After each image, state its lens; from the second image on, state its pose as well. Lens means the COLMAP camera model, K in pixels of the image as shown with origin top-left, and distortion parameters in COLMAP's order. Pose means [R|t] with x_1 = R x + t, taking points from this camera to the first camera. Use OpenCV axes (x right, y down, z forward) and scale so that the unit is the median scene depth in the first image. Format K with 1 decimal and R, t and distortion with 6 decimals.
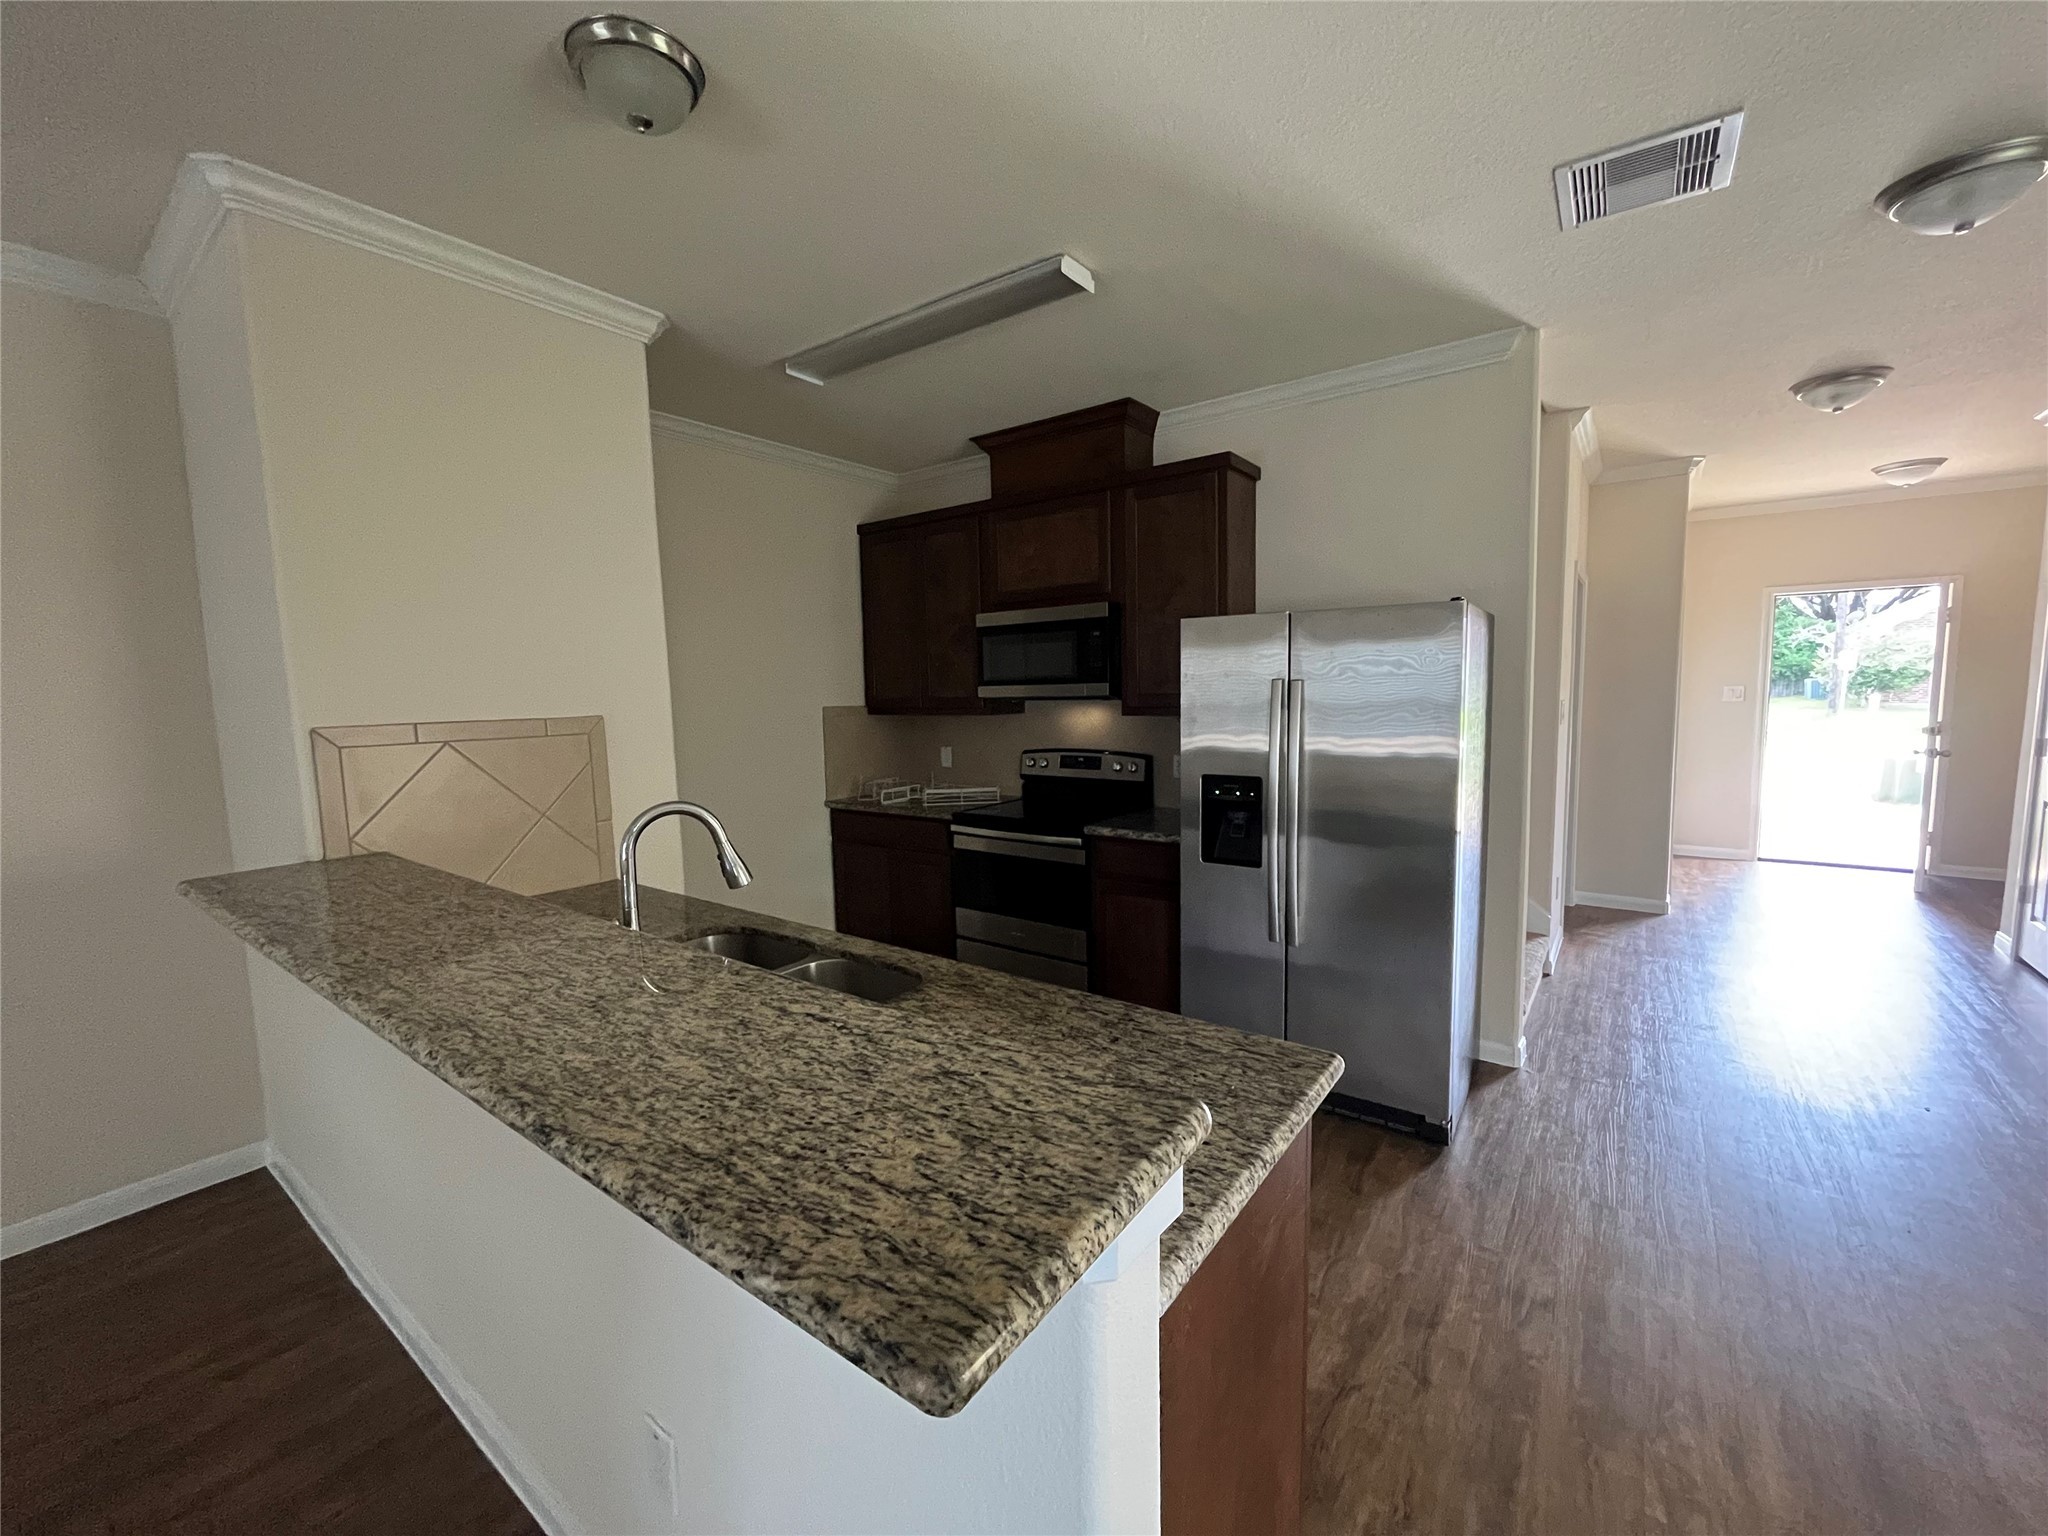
lens RADIAL K [[840.7, 0, 1013.3], [0, 840.7, 779.8], [0, 0, 1]] dist [-0.001786, -0.000083]
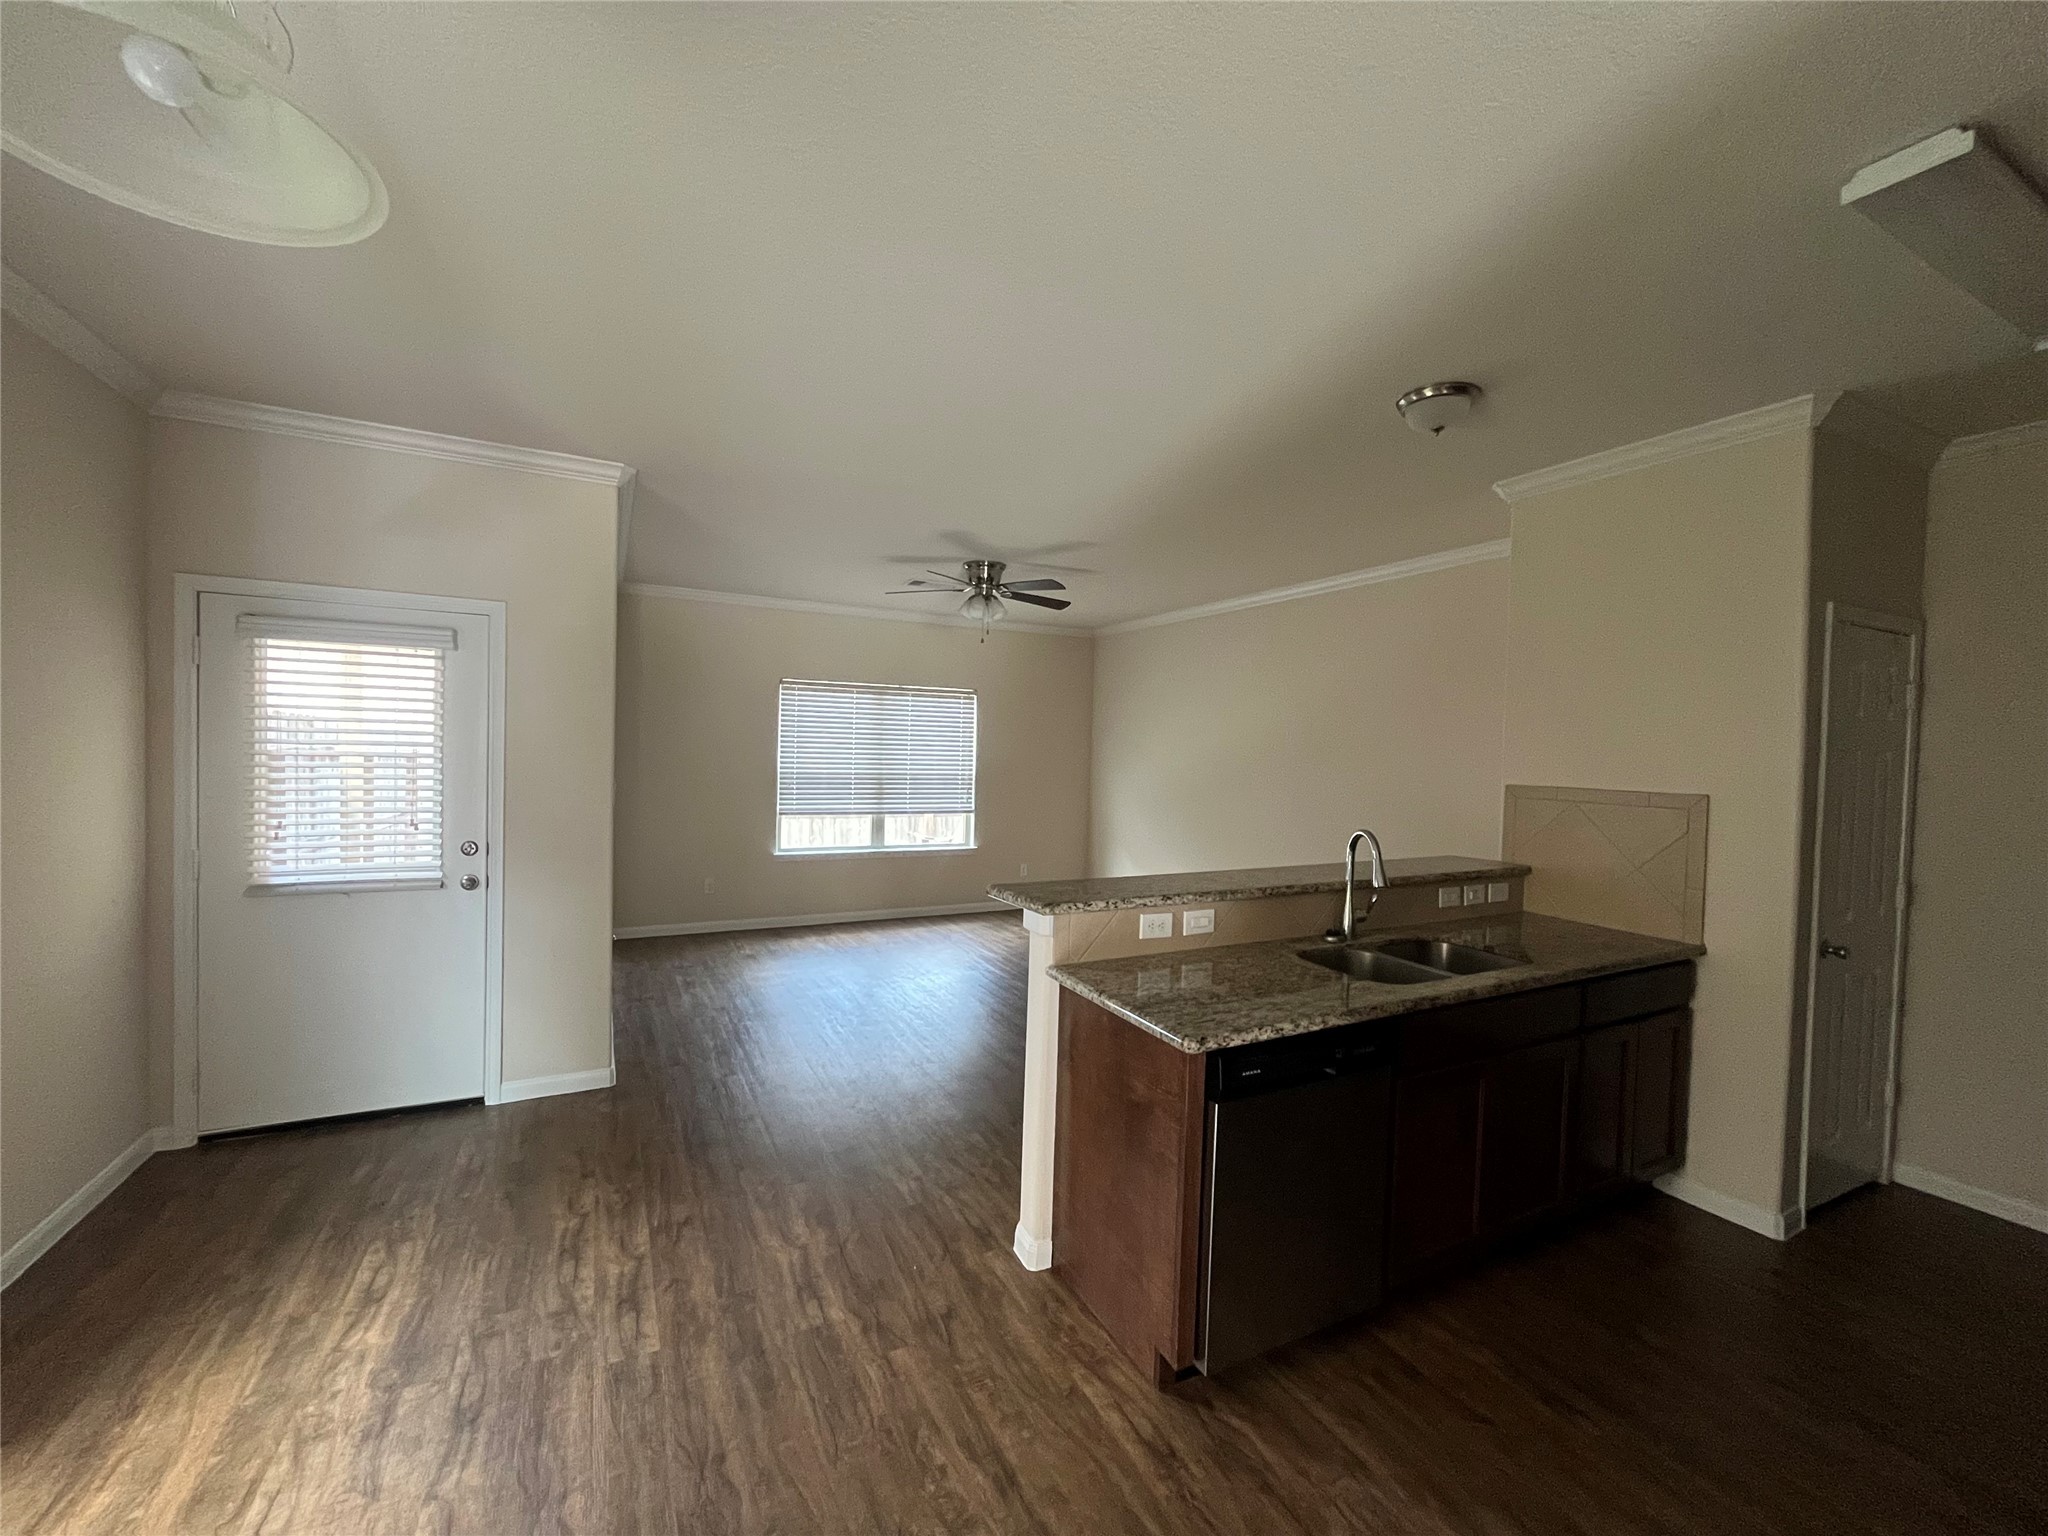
lens RADIAL K [[840.7, 0, 1013.3], [0, 840.7, 779.8], [0, 0, 1]] dist [-0.001786, -0.000083]
pose [[-0.464803, 0.053170, -0.883816, 1.468204], [-0.108810, 0.987199, 0.116613, -0.198935], [0.878703, 0.150370, -0.453067, 1.107233]]
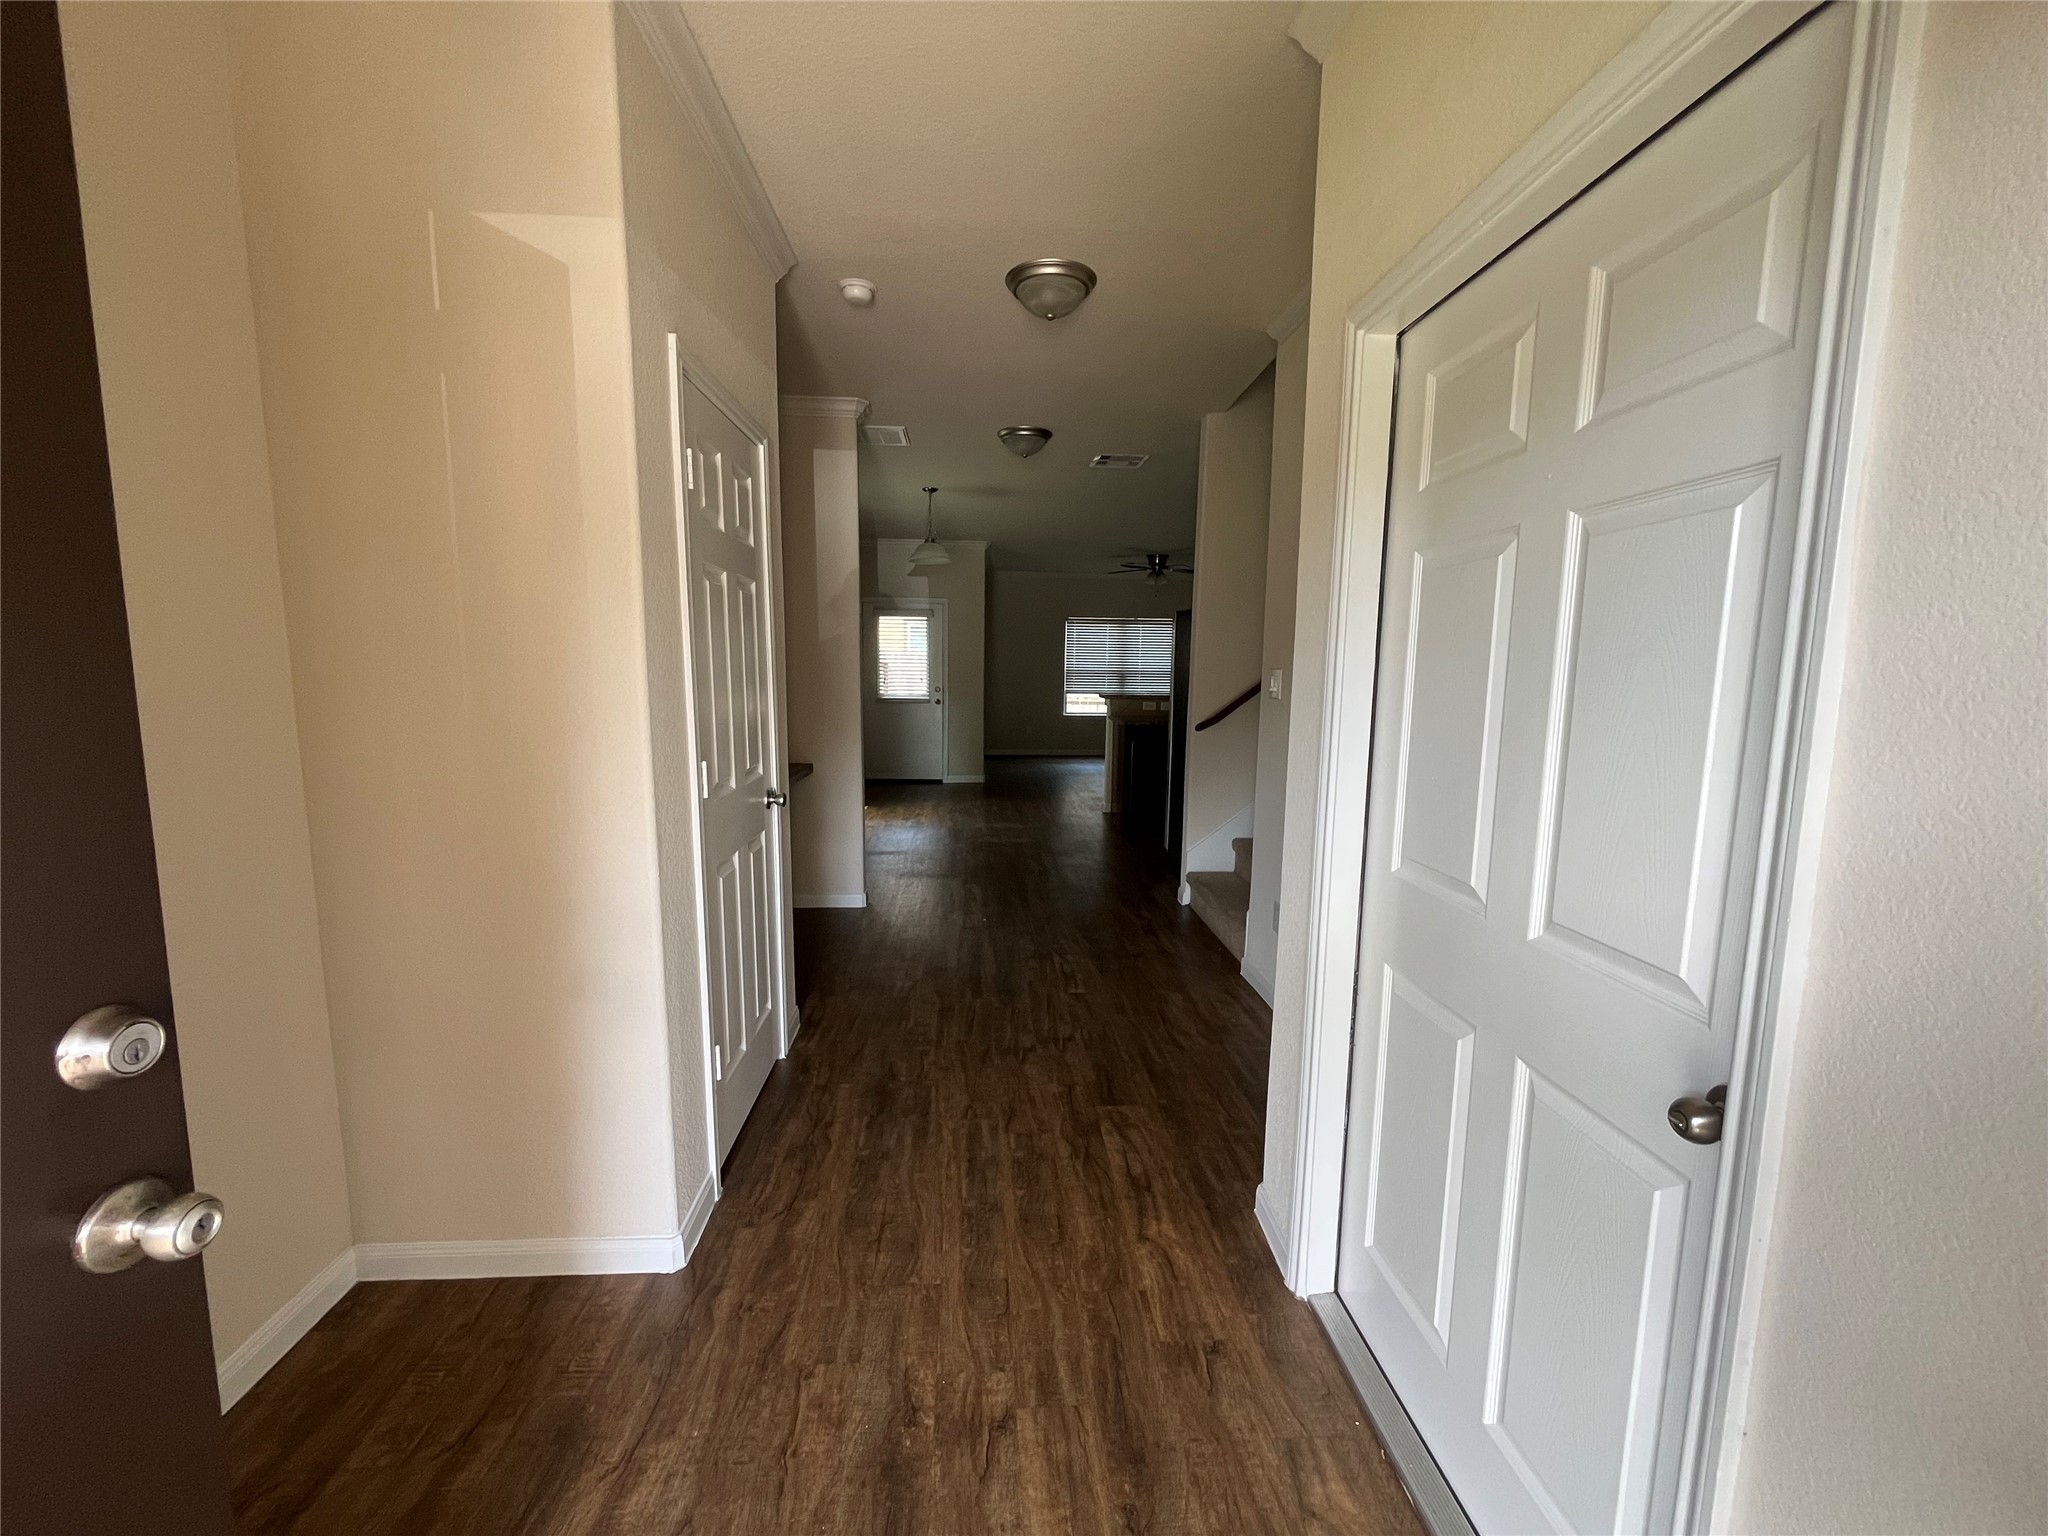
lens RADIAL K [[840.7, 0, 1013.3], [0, 840.7, 779.8], [0, 0, 1]] dist [-0.001786, -0.000083]
pose [[-0.772312, 0.109360, -0.625759, 2.127175], [-0.057983, 0.968822, 0.240877, -0.282181], [0.632591, 0.222315, -0.741892, 1.948256]]
